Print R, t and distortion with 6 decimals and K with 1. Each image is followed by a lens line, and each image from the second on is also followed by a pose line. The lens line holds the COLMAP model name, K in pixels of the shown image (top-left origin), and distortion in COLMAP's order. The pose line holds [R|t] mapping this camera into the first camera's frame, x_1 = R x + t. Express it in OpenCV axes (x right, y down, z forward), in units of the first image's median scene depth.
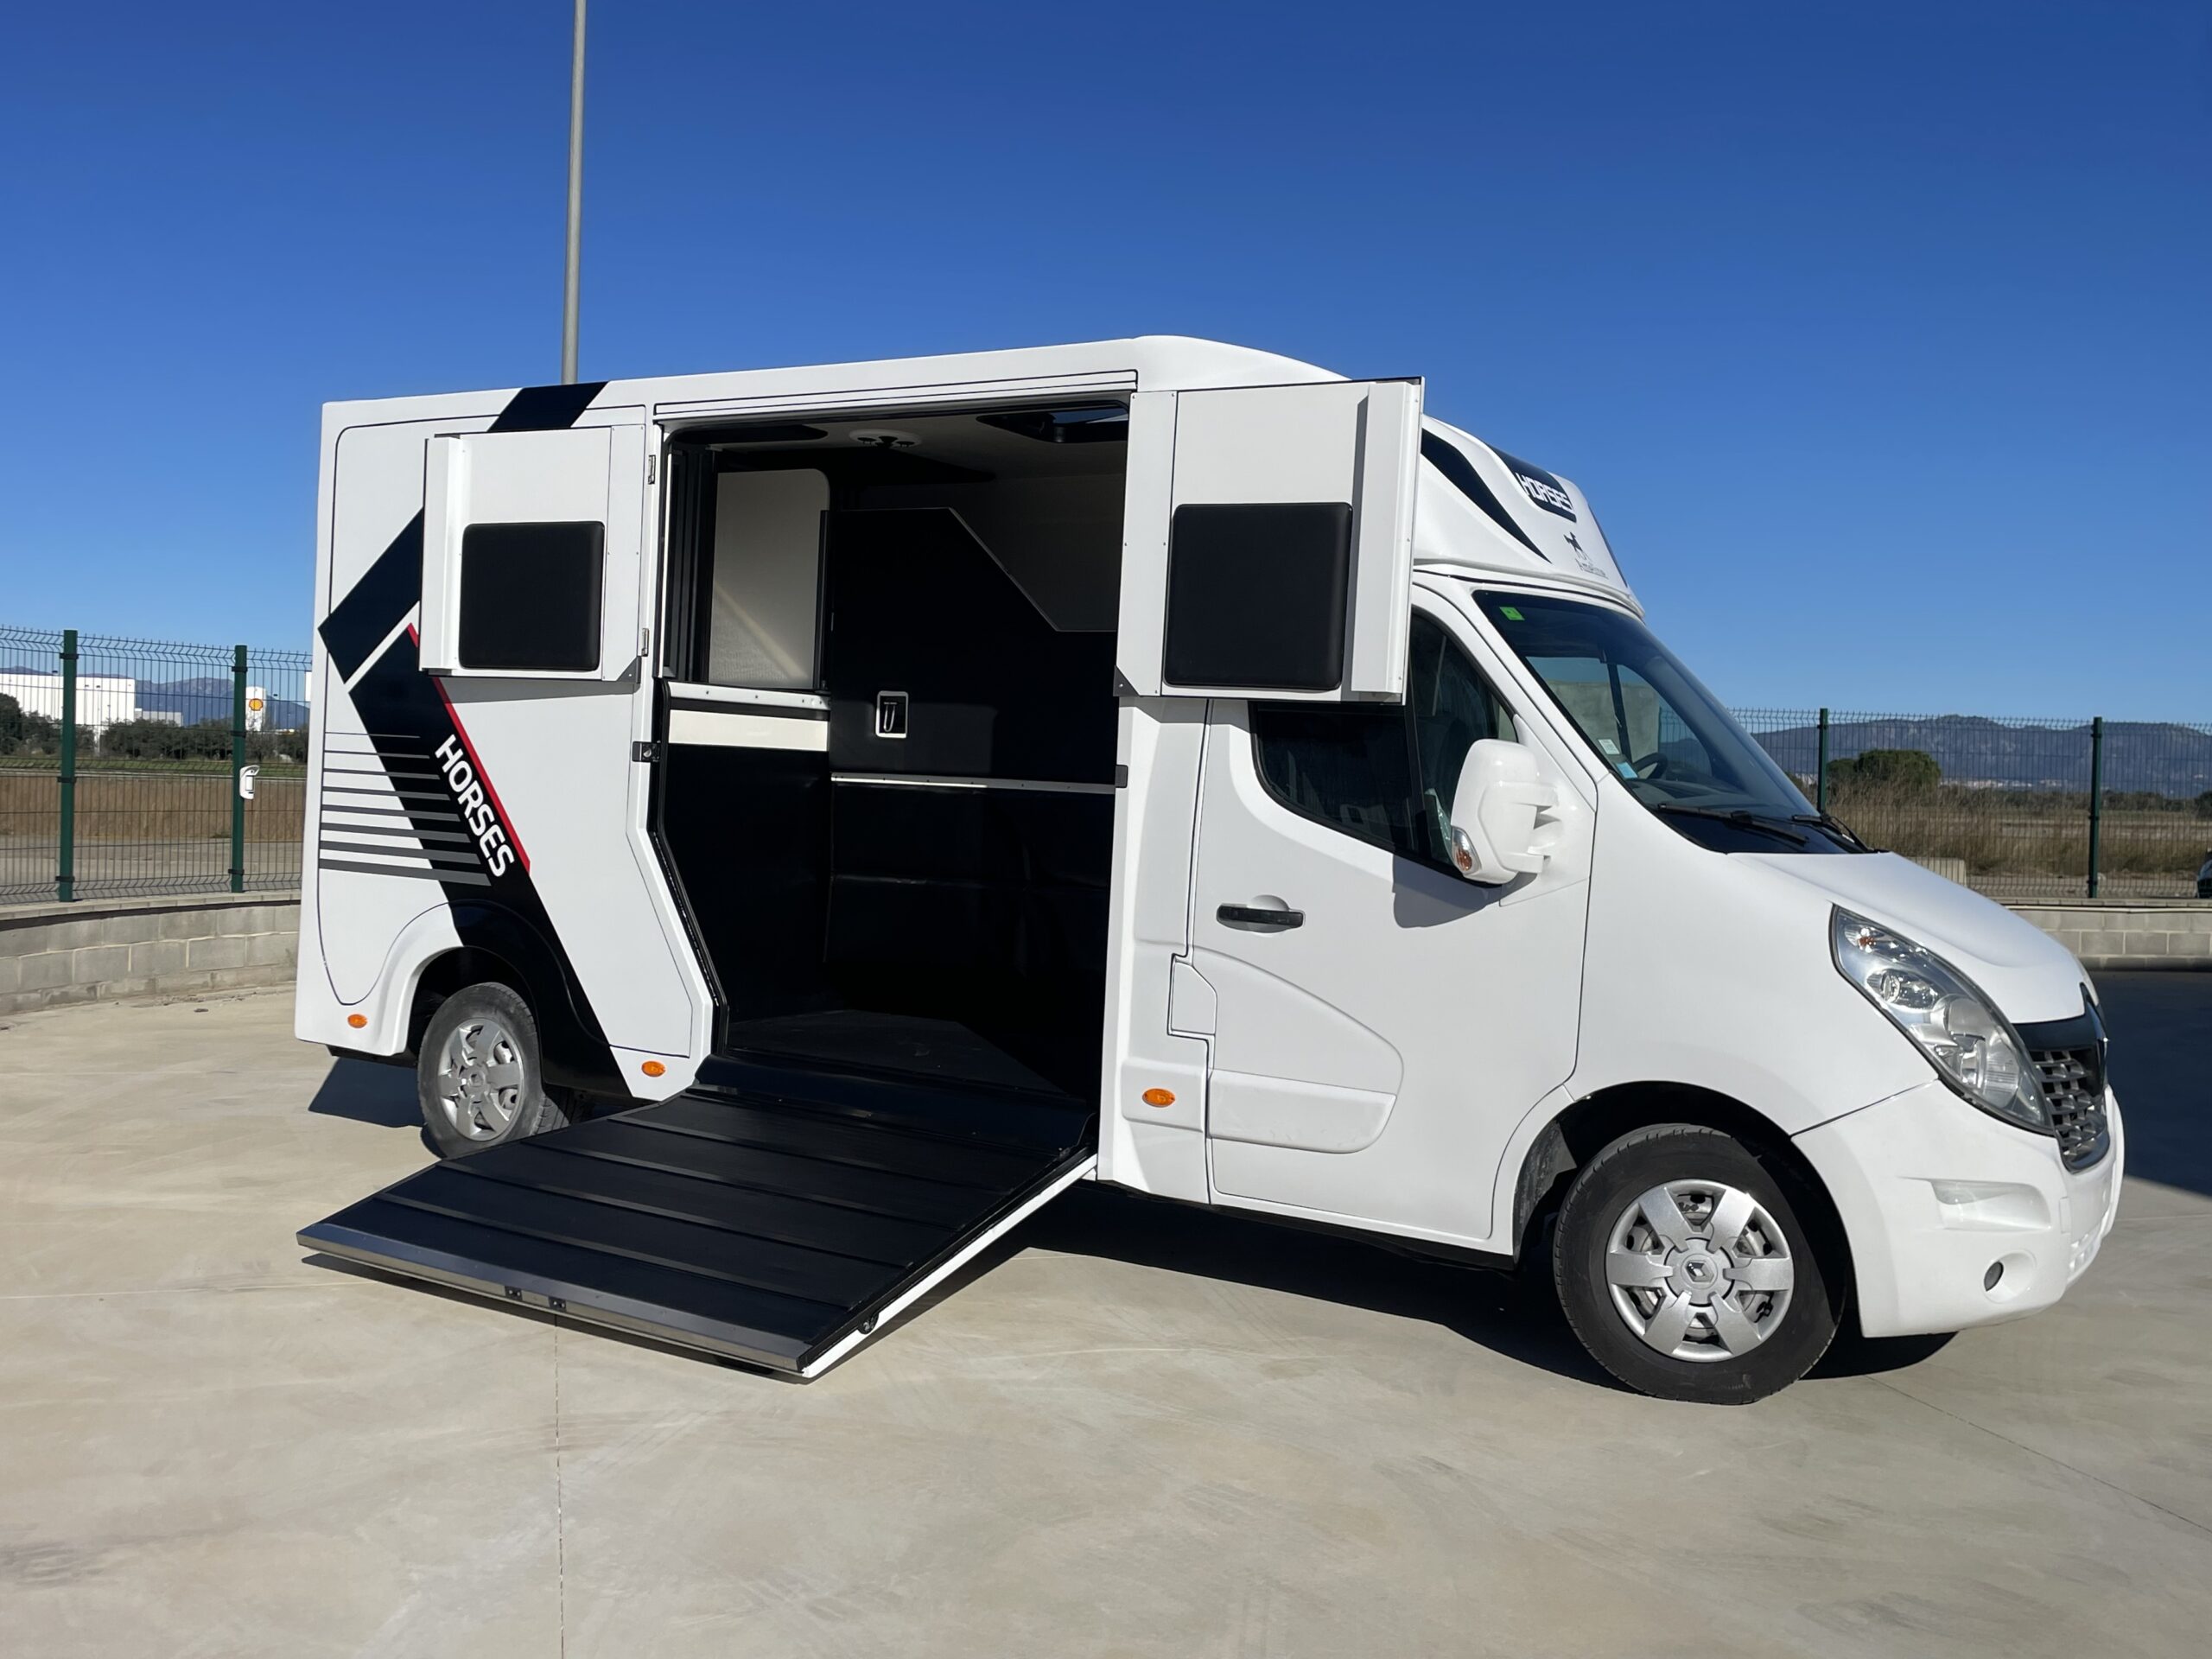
lens RADIAL K [[2011.5, 0, 1108.6], [0, 2011.5, 829.1], [0, 0, 1]] dist [0.003180, 0.000000]
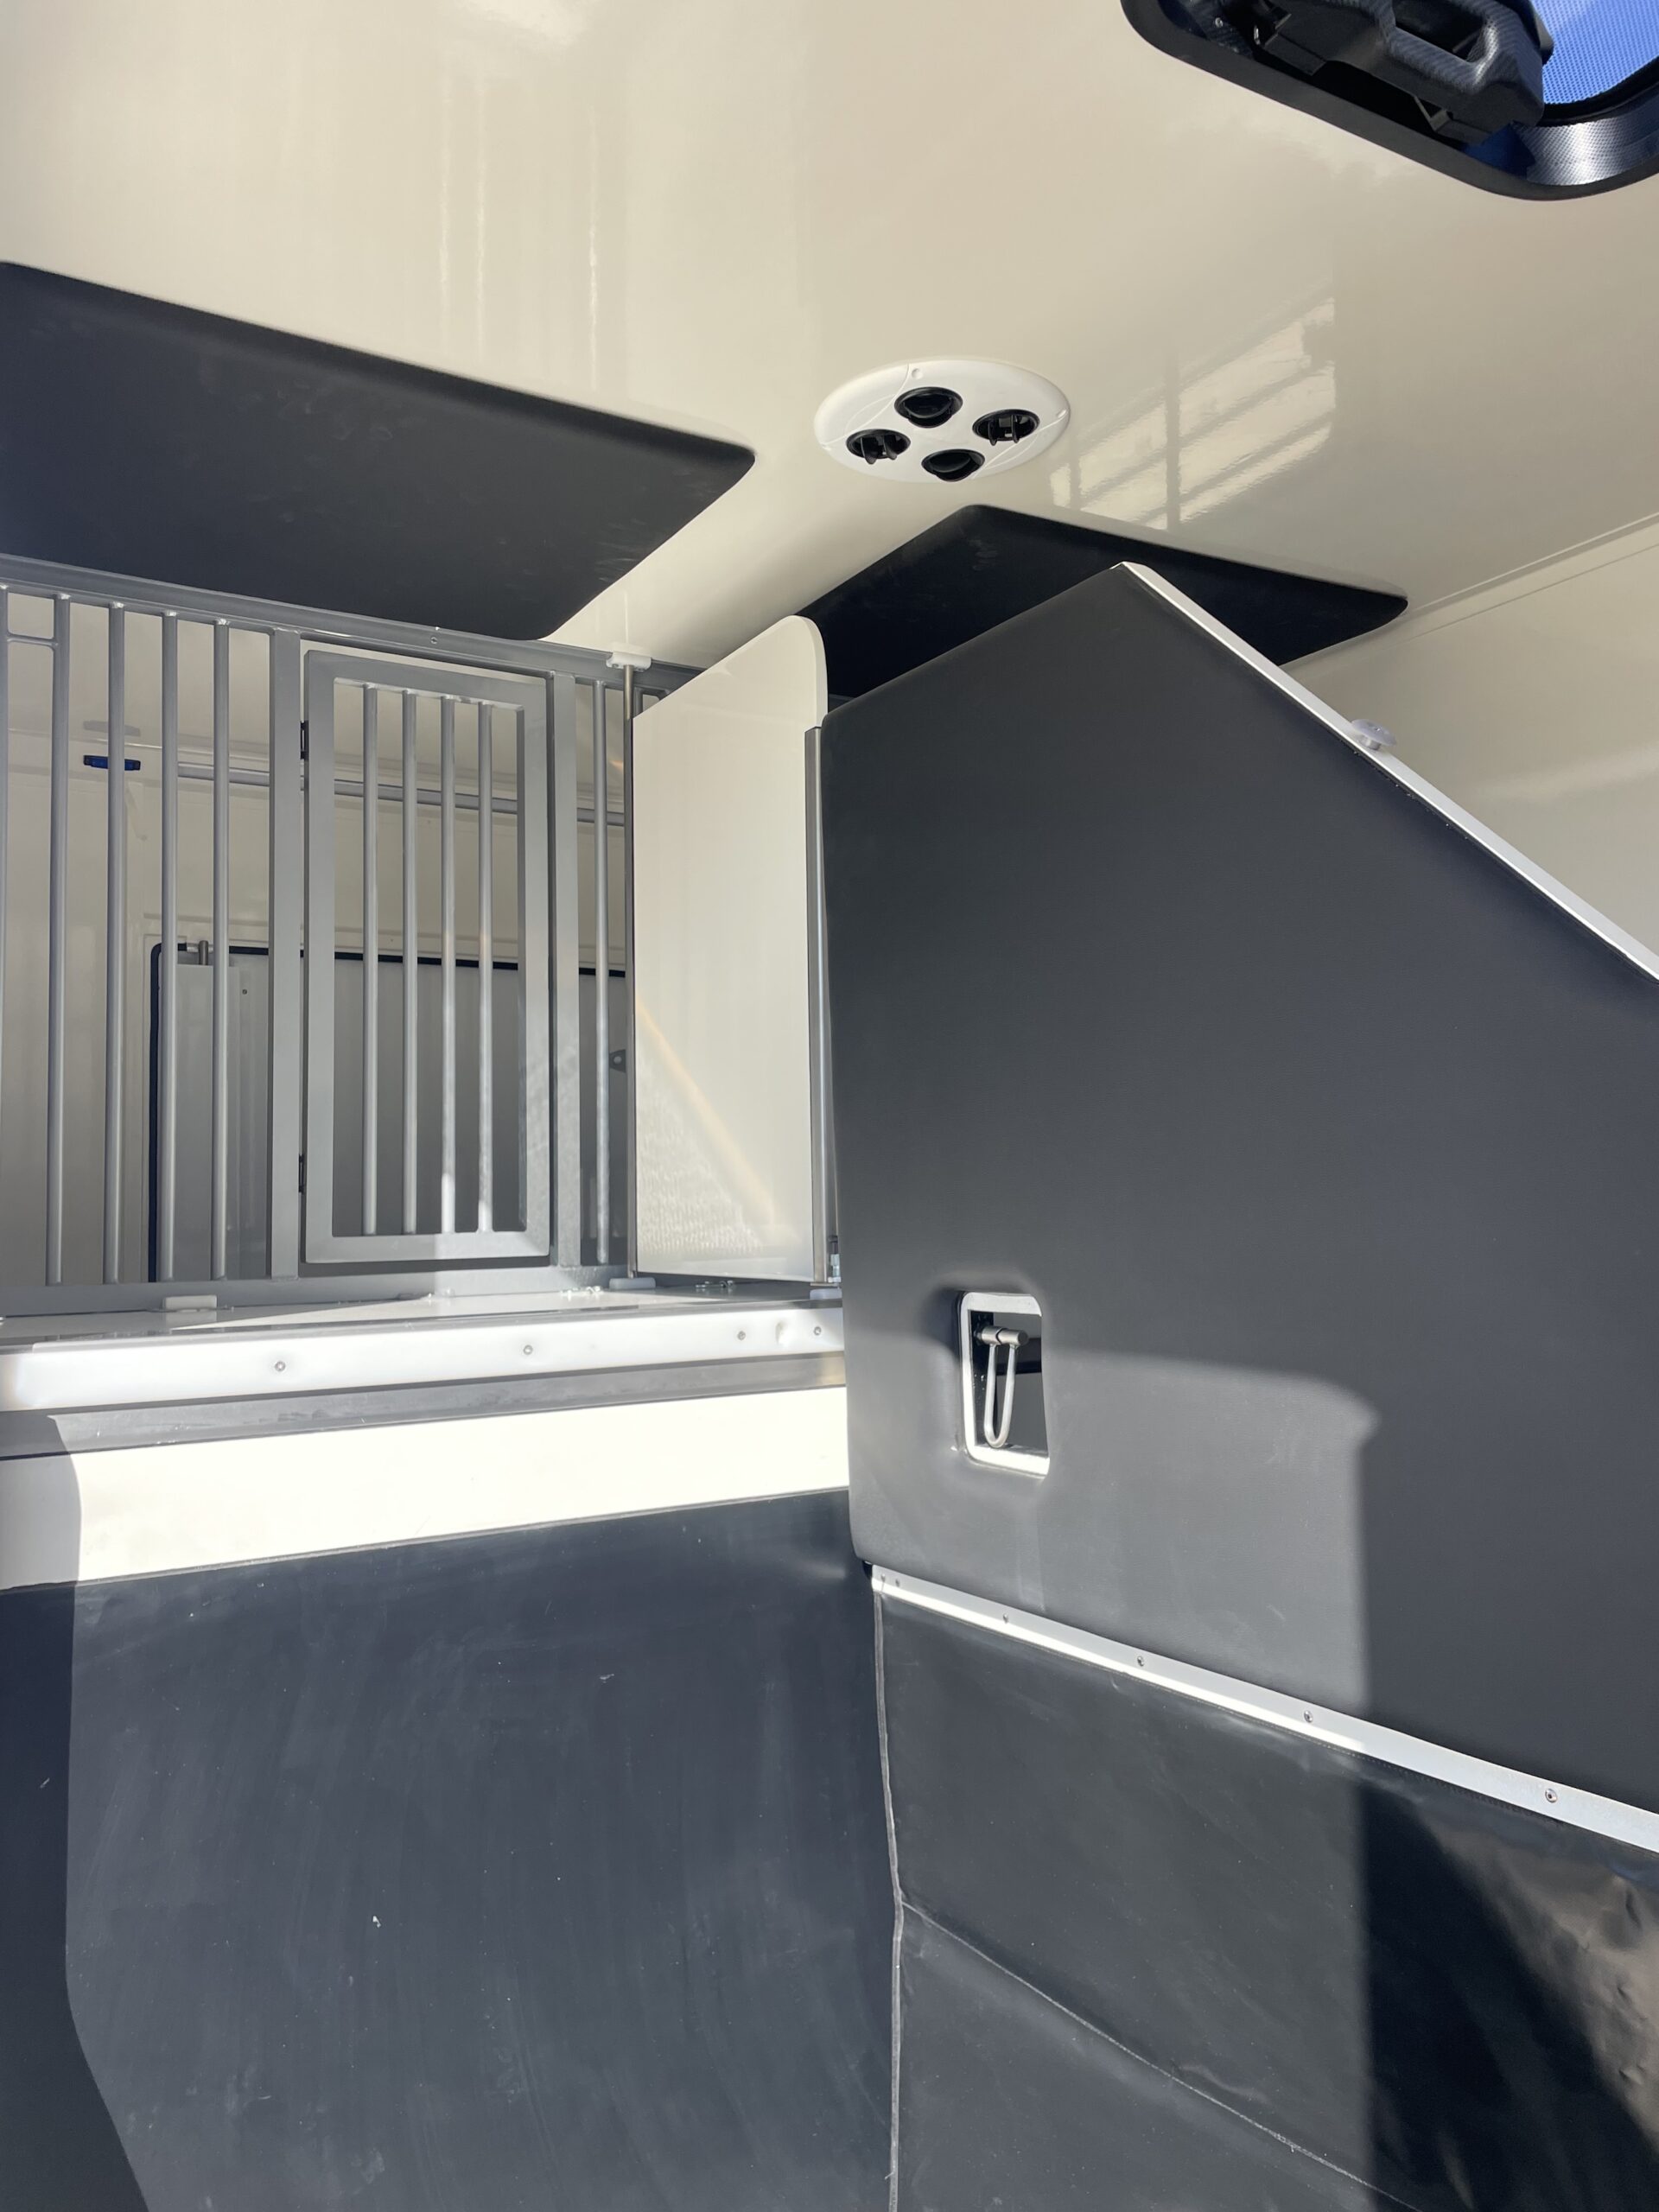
lens RADIAL K [[1665.0, 0, 829.5], [0, 1665.0, 1114.1], [0, 0, 1]] dist [0.000304, 0.000015]
pose [[0.884354, -0.087073, -0.458623, -0.025315], [0.027854, 0.990542, -0.134353, -0.062301], [0.465984, 0.106041, 0.878416, 0.787553]]
